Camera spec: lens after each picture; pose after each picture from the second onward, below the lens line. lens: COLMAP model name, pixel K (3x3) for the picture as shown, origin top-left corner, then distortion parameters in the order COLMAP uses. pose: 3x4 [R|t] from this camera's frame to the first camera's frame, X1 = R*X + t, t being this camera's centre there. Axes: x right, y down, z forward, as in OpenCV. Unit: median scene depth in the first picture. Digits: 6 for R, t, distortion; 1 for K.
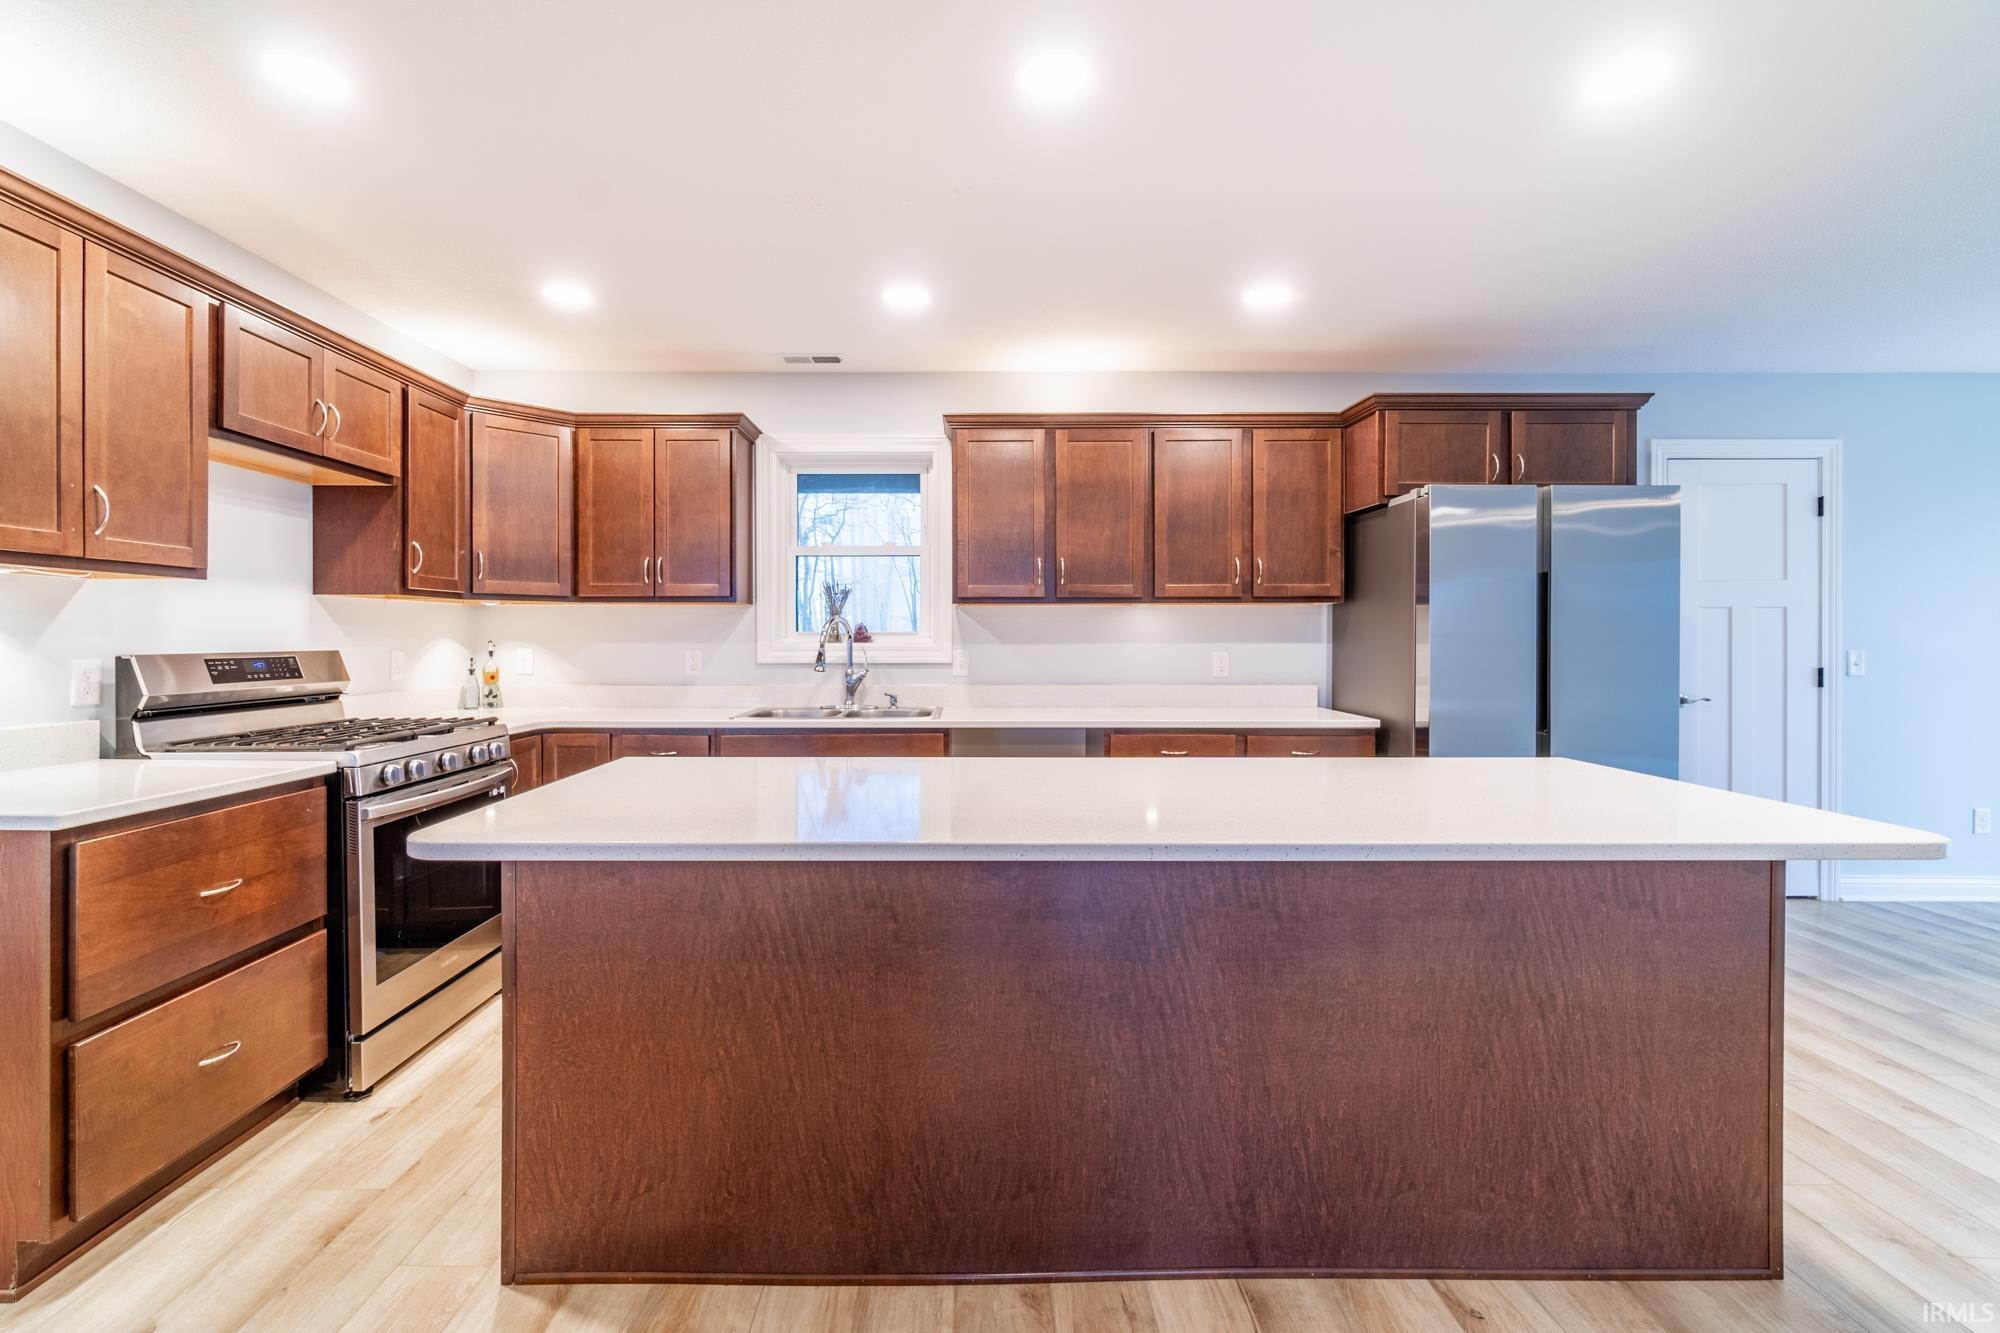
lens RADIAL K [[878.9, 0, 976.5], [0, 878.9, 645.0], [0, 0, 1]] dist [-0.001394, 0.000381]
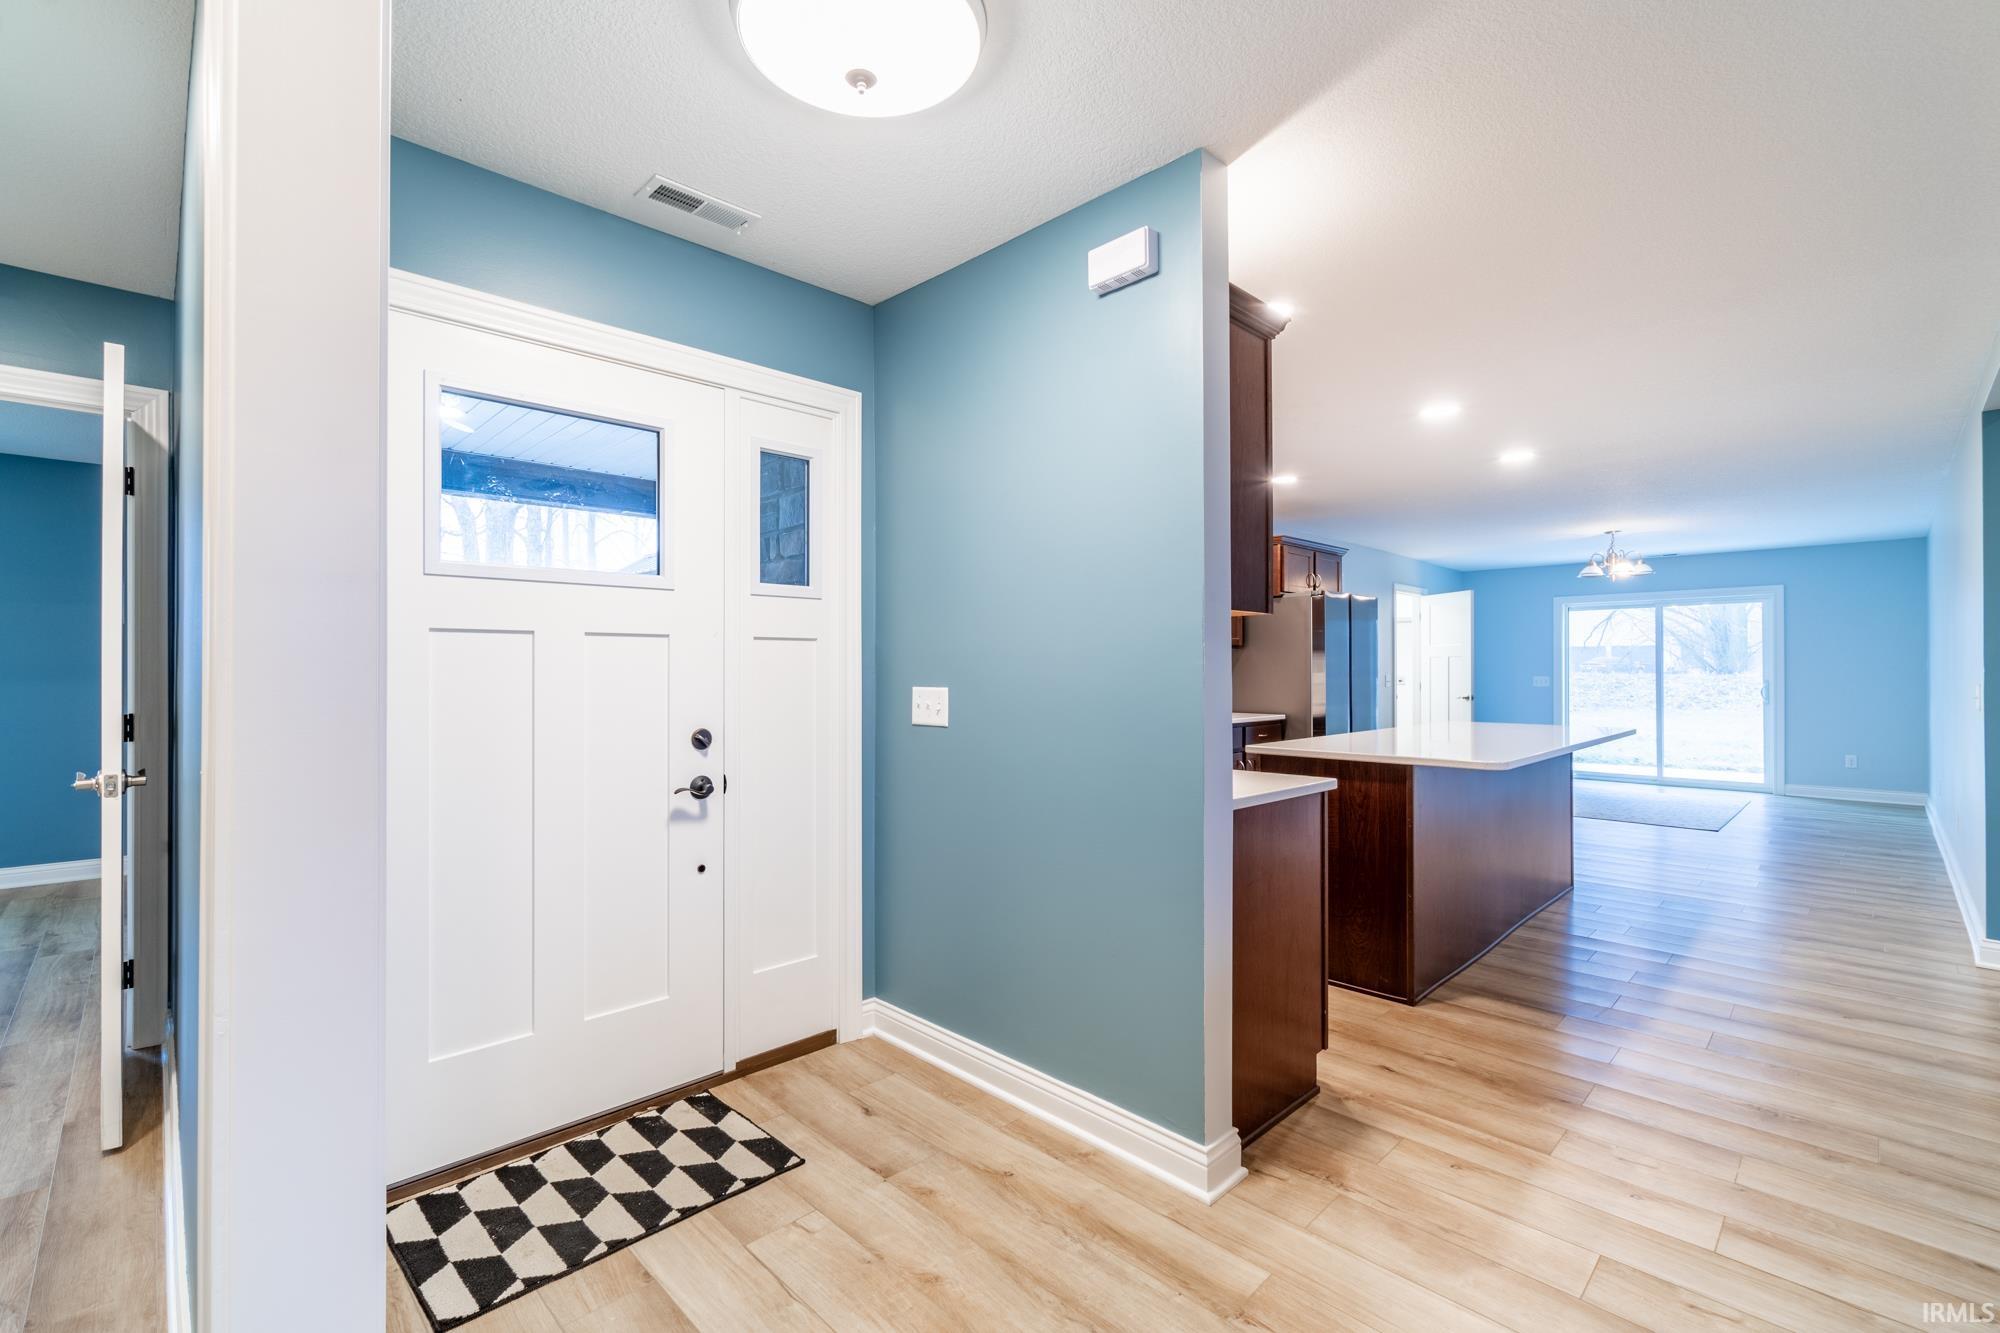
lens RADIAL K [[862.2, 0, 1006.5], [0, 862.2, 667.0], [0, 0, 1]] dist [0.011438, 0.000347]
pose [[0.712192, 0.000735, 0.701985, -1.121773], [0.005441, 0.999964, -0.006567, -0.003913], [-0.701964, 0.008496, 0.712162, 0.118618]]
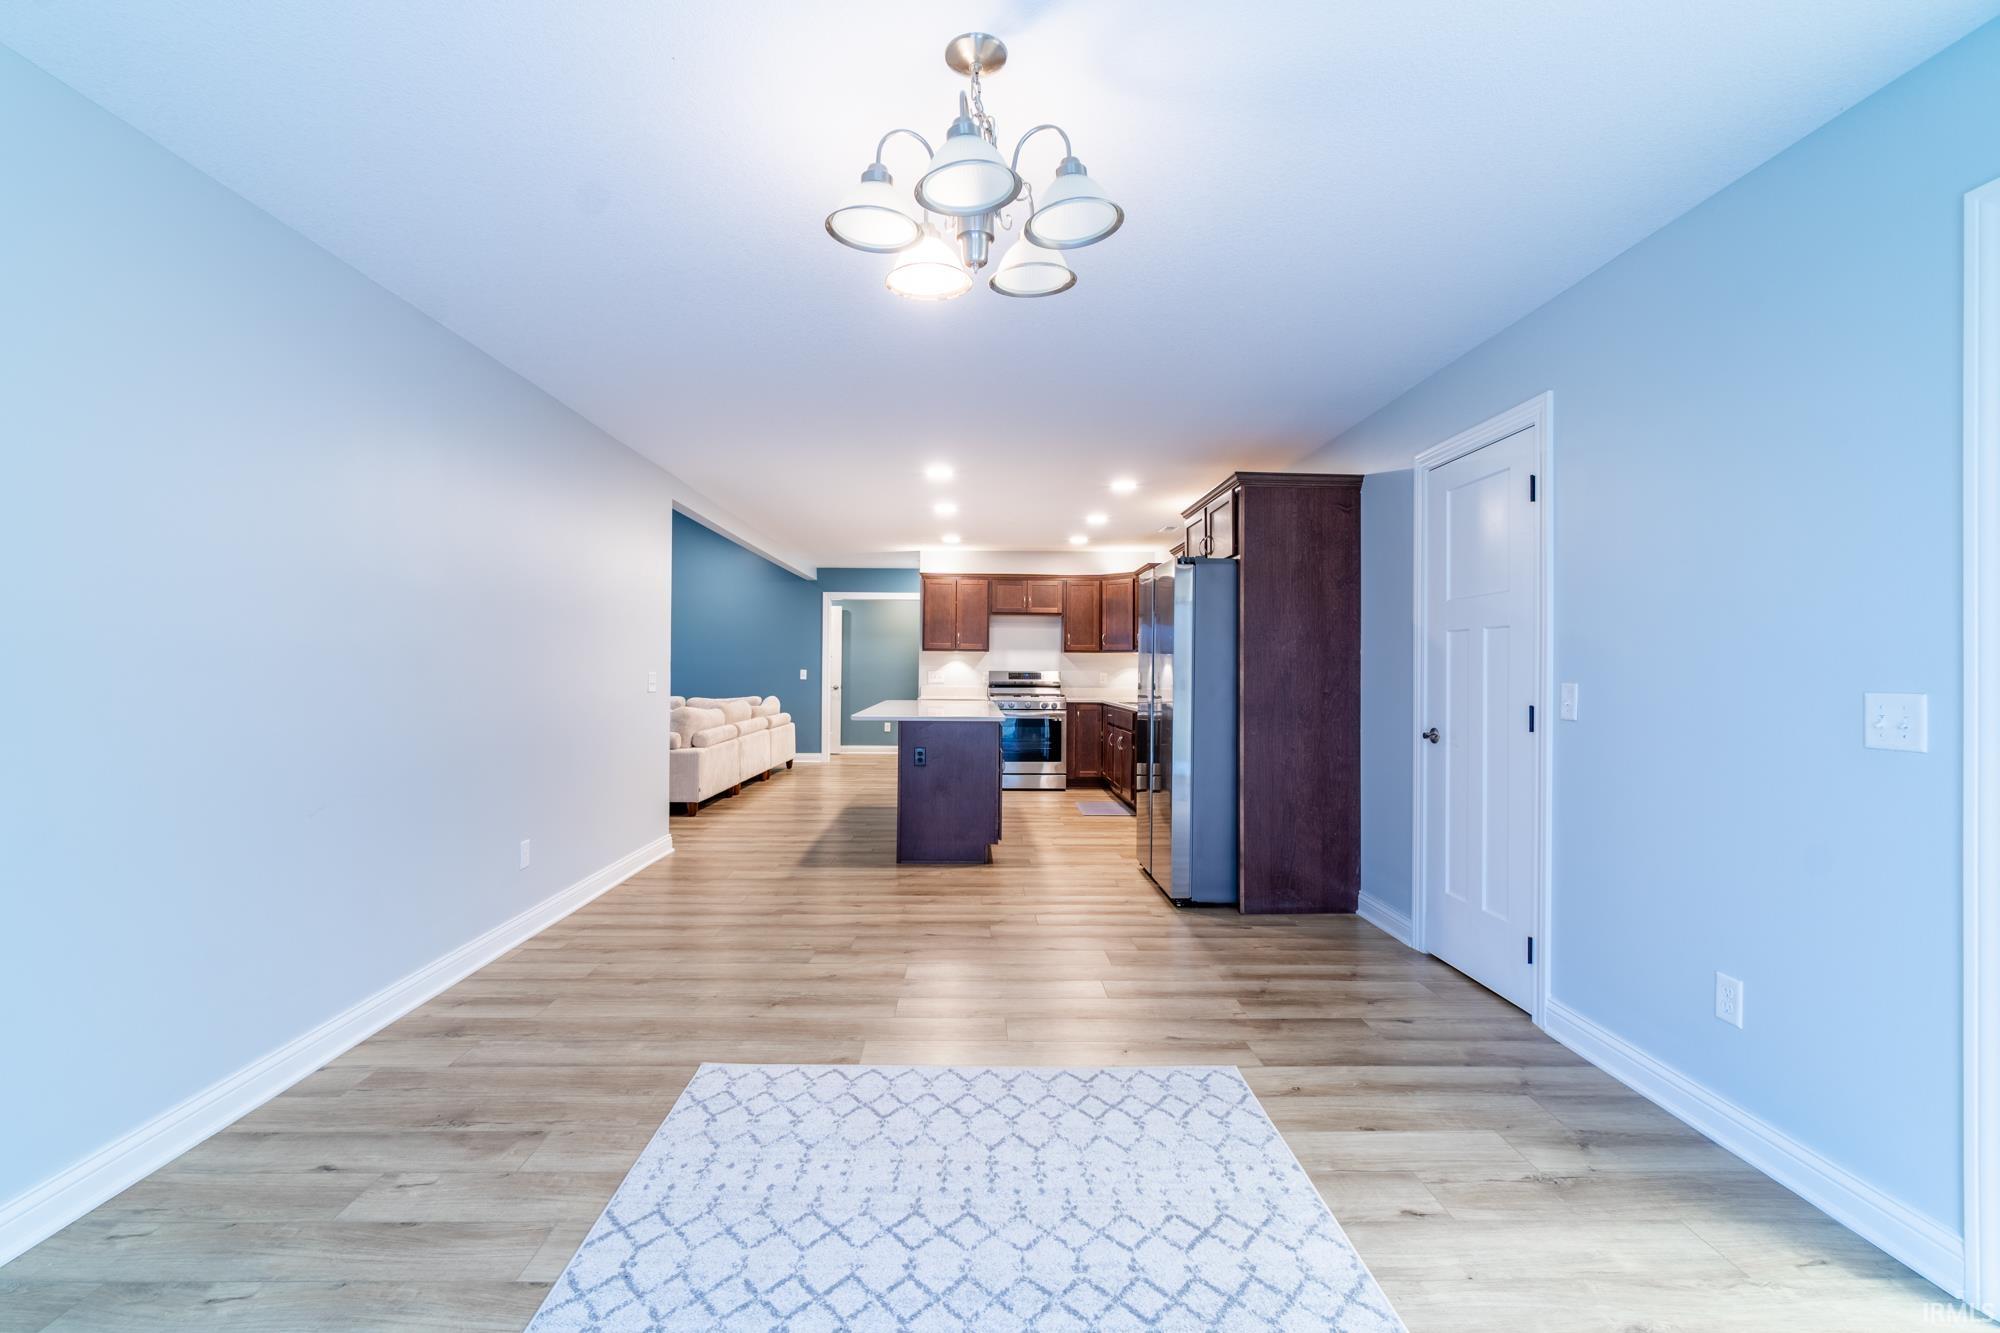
lens RADIAL K [[872.6, 0, 979.0], [0, 872.6, 662.2], [0, 0, 1]] dist [-0.000853, 0.000573]
pose [[0.002918, -0.007717, -0.999966, 1.865812], [-0.014748, 0.999861, -0.007759, 0.001909], [0.999887, 0.014771, 0.002804, 0.582704]]
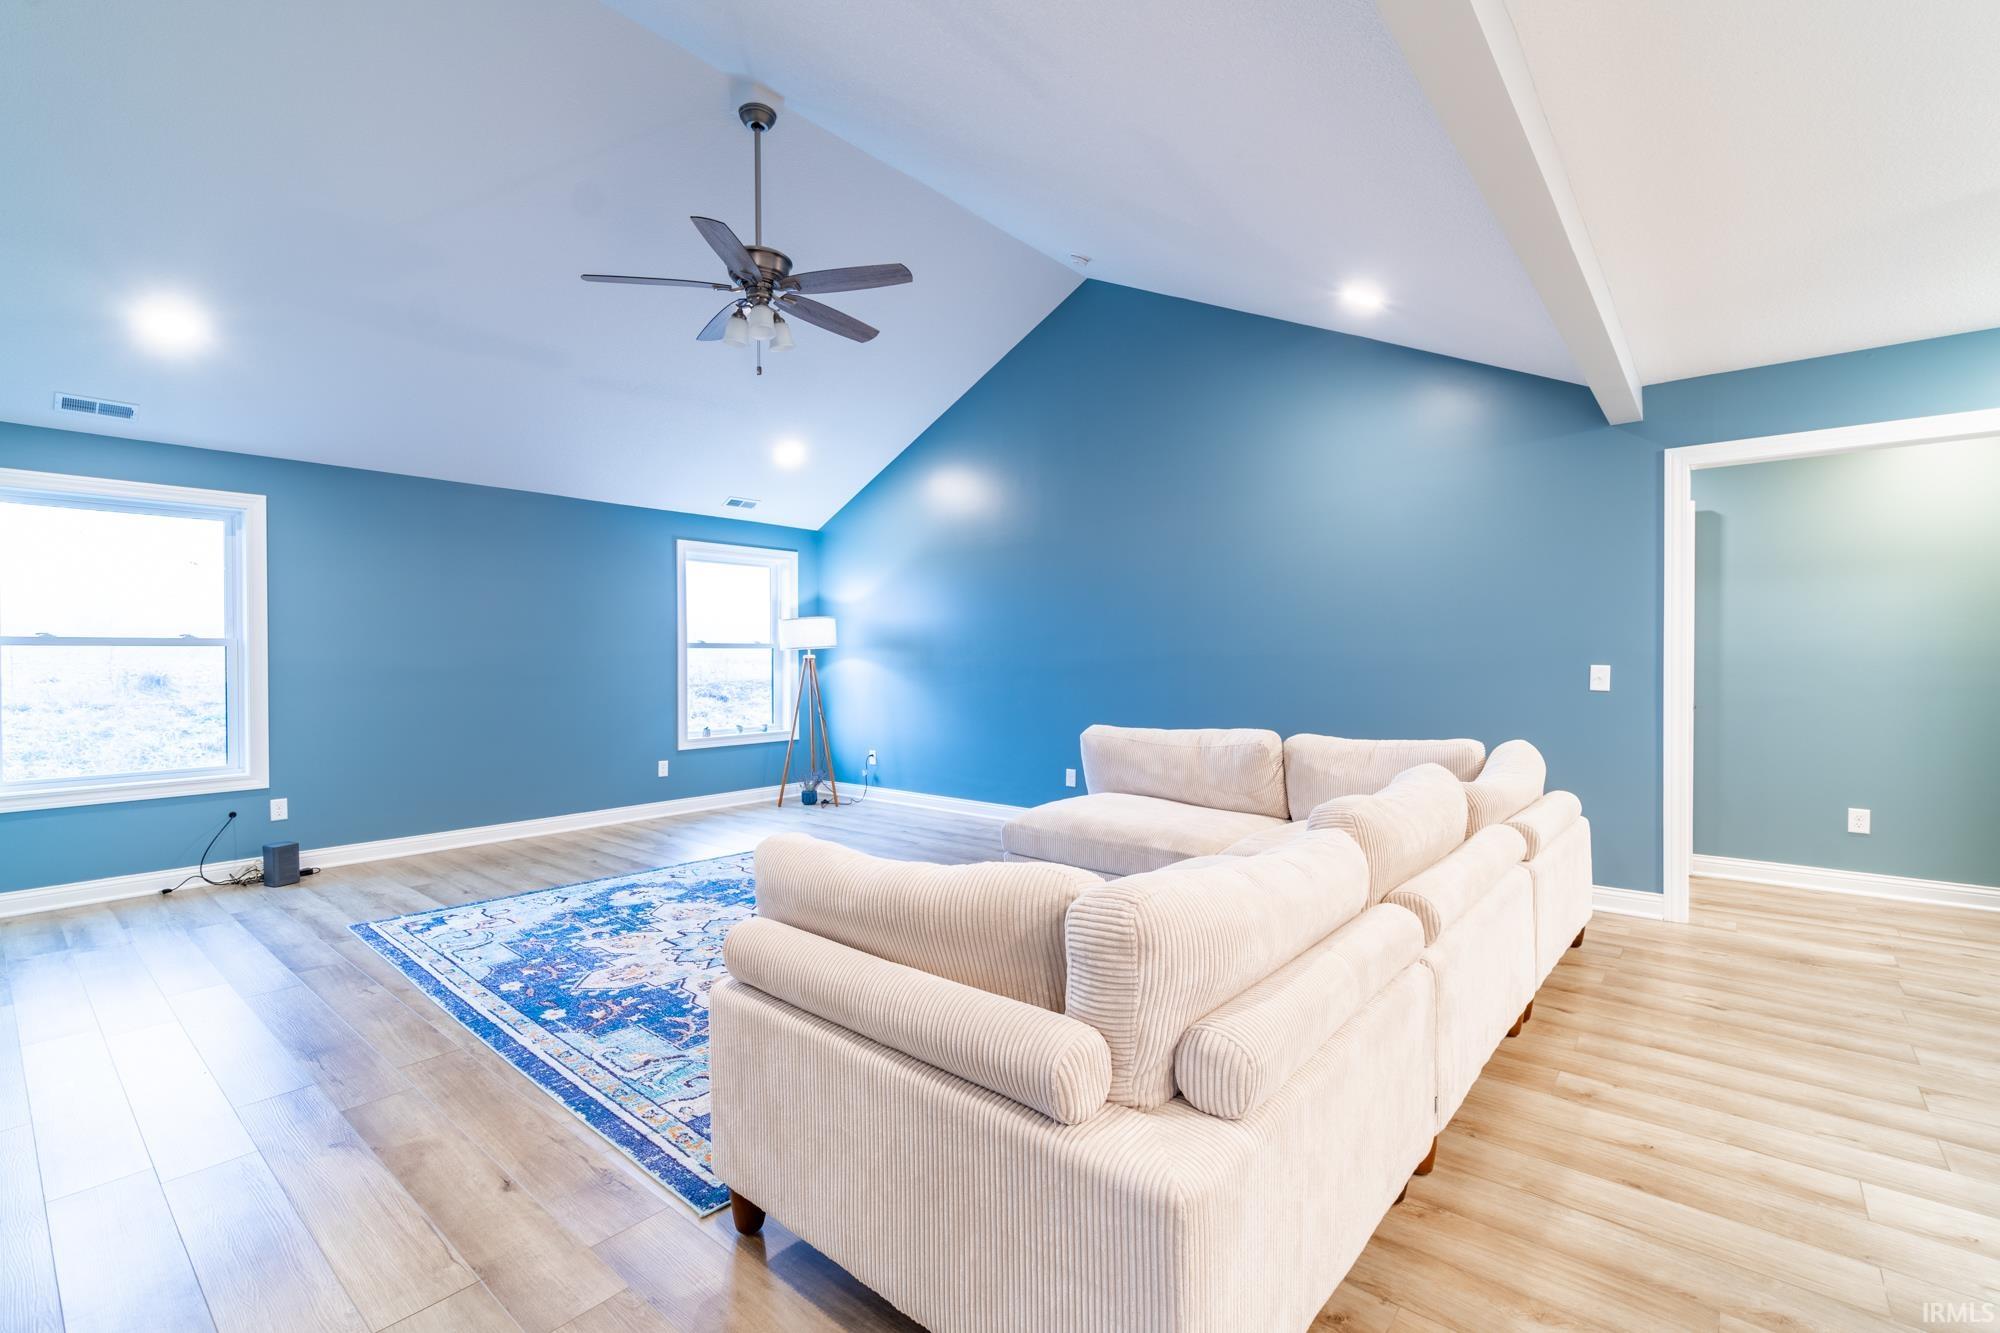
lens RADIAL K [[872.6, 0, 979.0], [0, 872.6, 662.2], [0, 0, 1]] dist [-0.000853, 0.000573]
pose [[-0.659735, 0.005561, -0.751478, 0.269752], [-0.002184, 0.999954, 0.009317, 0.001271], [0.751495, 0.007788, -0.659692, 0.135998]]
